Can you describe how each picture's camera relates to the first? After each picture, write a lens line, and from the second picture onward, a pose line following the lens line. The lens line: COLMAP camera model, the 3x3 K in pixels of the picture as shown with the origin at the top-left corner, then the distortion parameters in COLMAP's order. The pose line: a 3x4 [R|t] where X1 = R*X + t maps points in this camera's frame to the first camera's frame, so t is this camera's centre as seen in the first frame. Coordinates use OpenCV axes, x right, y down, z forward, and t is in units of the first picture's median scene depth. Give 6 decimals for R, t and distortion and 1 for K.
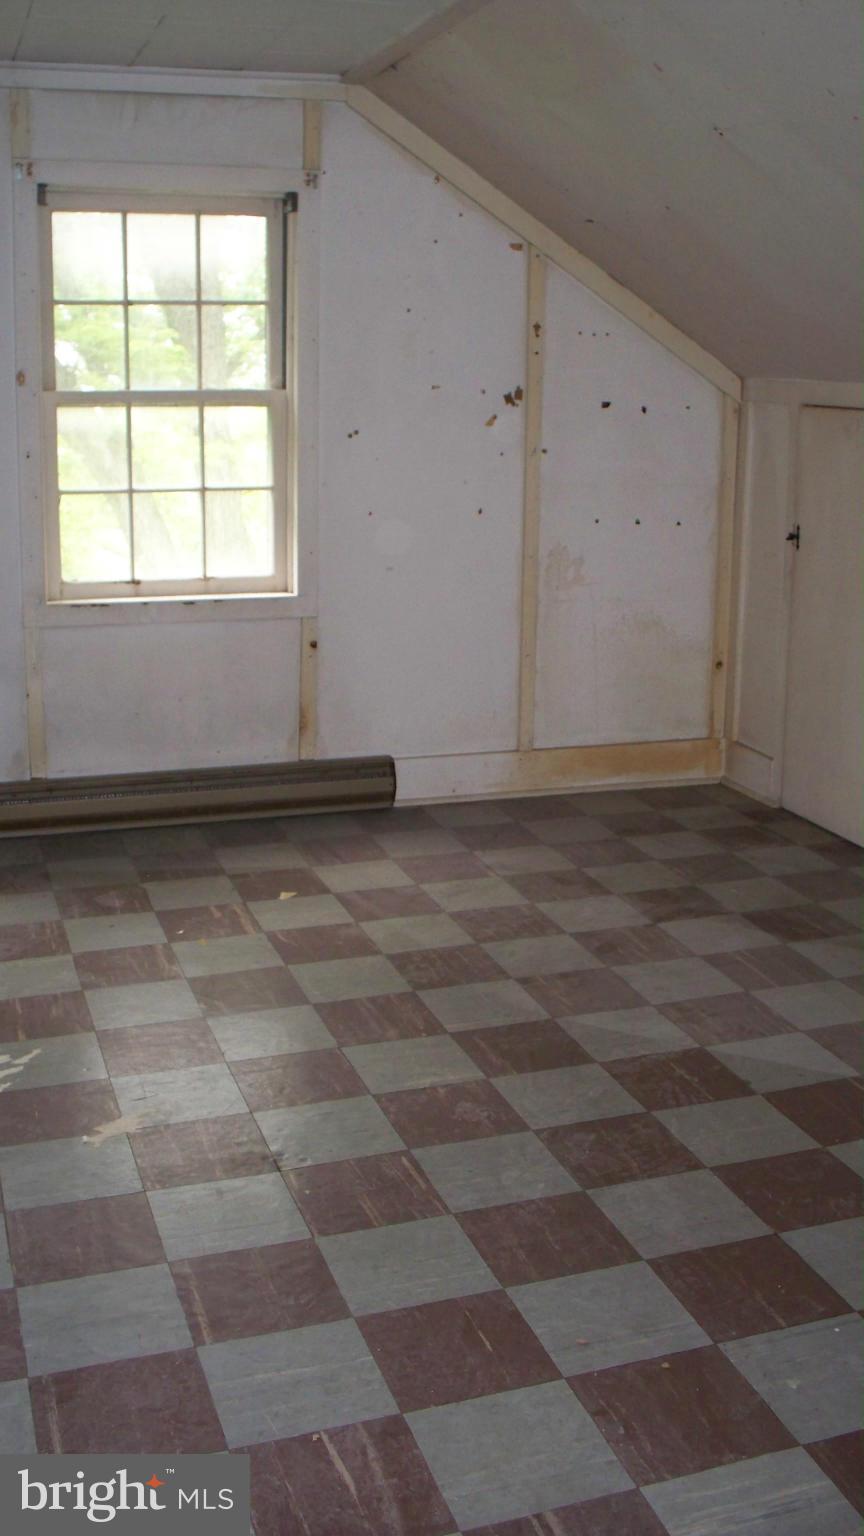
lens RADIAL K [[1572.1, 0, 432.0], [0, 1572.1, 768.0], [0, 0, 1]] dist [-0.231260, 0.247530]
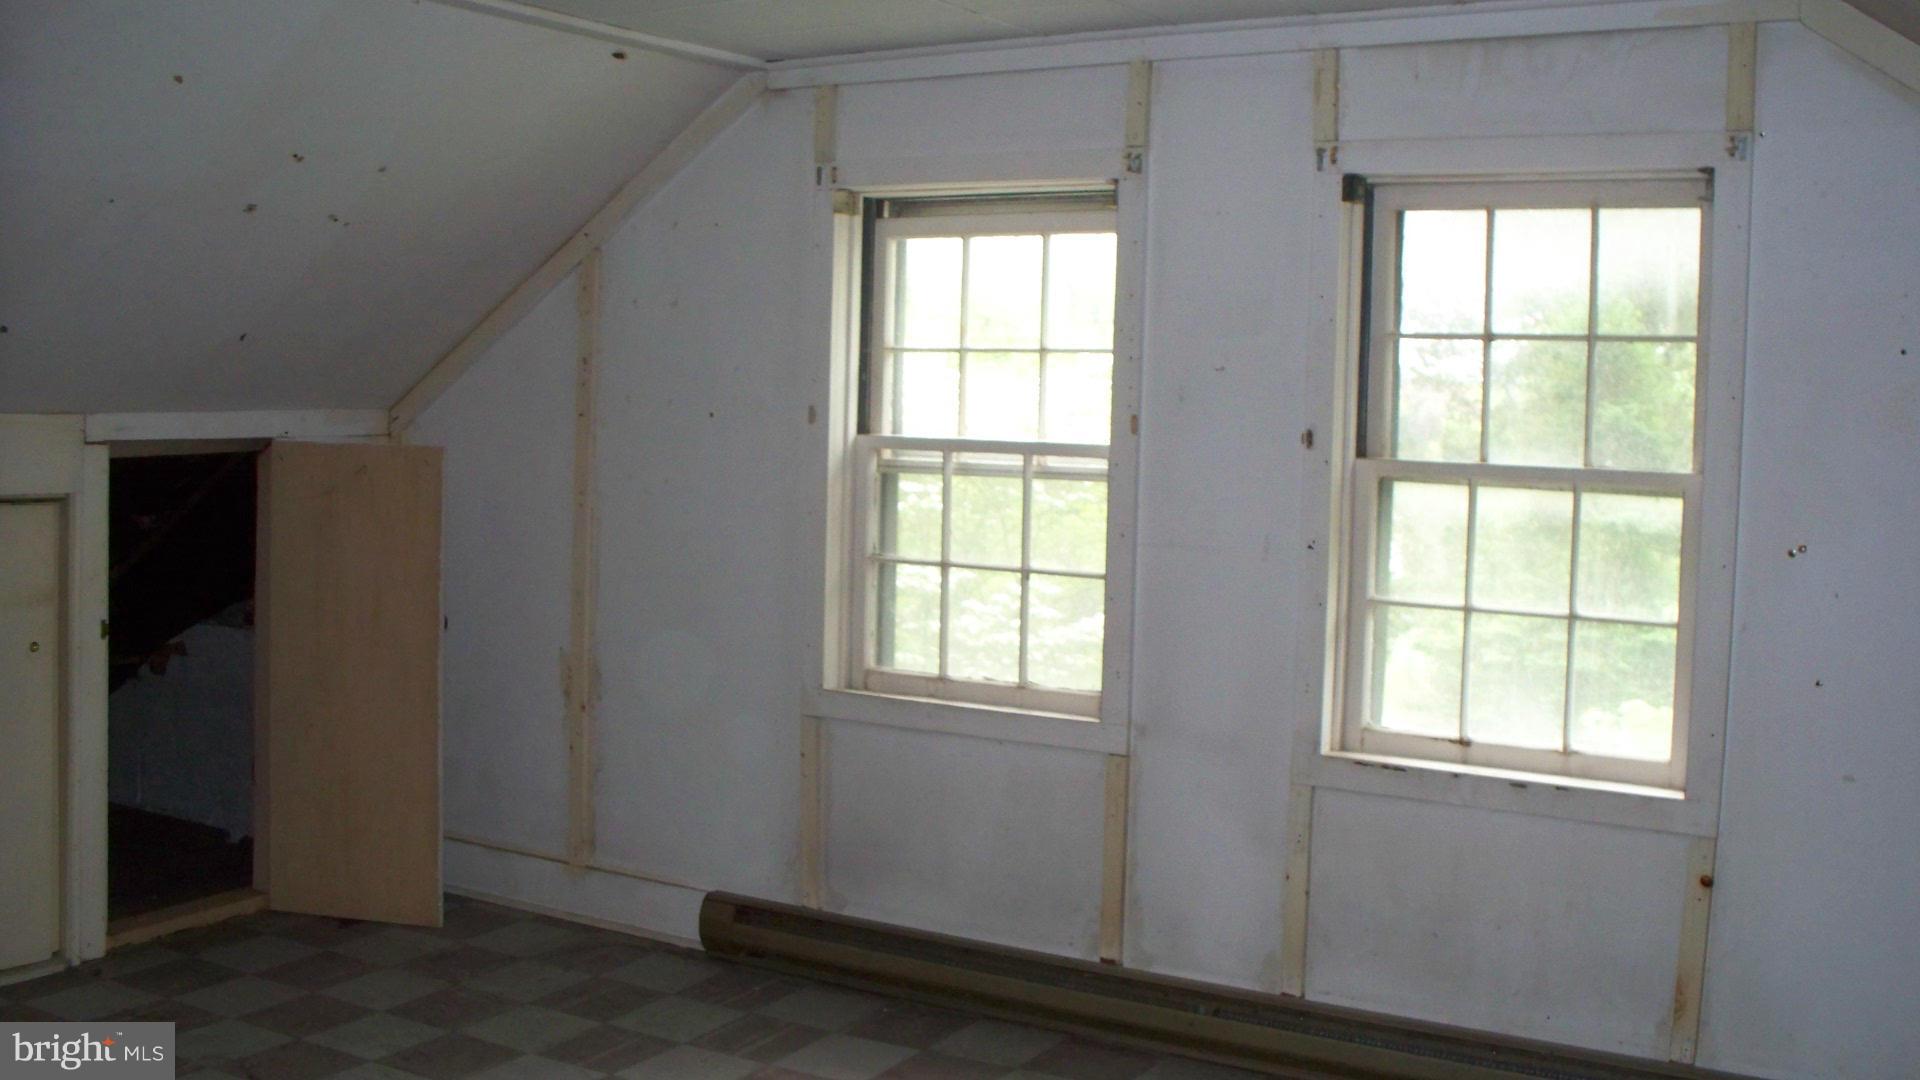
lens RADIAL K [[1965.2, 0, 960.0], [0, 1965.2, 540.0], [0, 0, 1]] dist [-0.231260, 0.247530]
pose [[0.643601, 0.064288, -0.762656, 0.312938], [-0.200868, 0.975724, -0.087263, -0.089623], [0.738532, 0.209355, 0.640891, 0.282106]]
